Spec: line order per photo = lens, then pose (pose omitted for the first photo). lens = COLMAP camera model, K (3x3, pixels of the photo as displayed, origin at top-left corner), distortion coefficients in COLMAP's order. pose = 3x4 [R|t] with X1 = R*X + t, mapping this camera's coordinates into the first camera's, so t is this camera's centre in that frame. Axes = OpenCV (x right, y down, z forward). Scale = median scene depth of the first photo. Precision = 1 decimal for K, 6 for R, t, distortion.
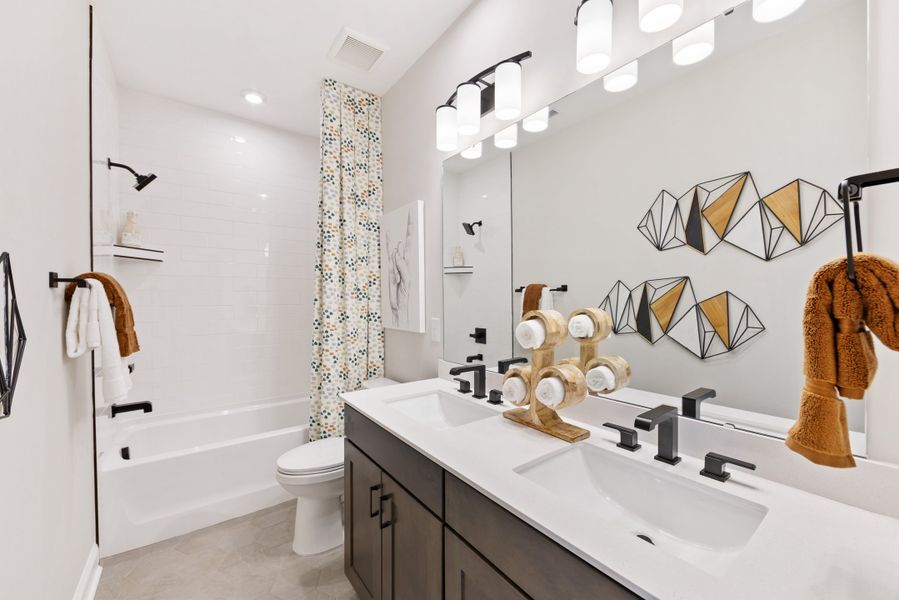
lens RADIAL K [[353.0, 0, 449.5], [0, 353.0, 297.3], [0, 0, 1]] dist [-0.001673, -0.000191]
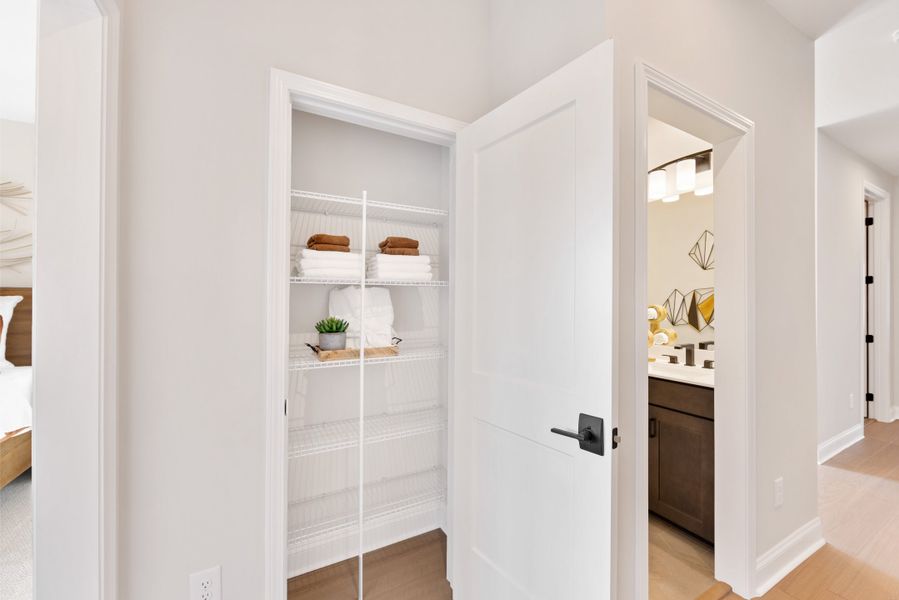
lens RADIAL K [[353.0, 0, 449.7], [0, 353.0, 299.2], [0, 0, 1]] dist [-0.001673, -0.000191]
pose [[0.989621, 0.002950, -0.143670, -0.279546], [-0.004077, 0.999963, -0.007552, 0.010261], [0.143643, 0.008059, 0.989597, -0.682330]]
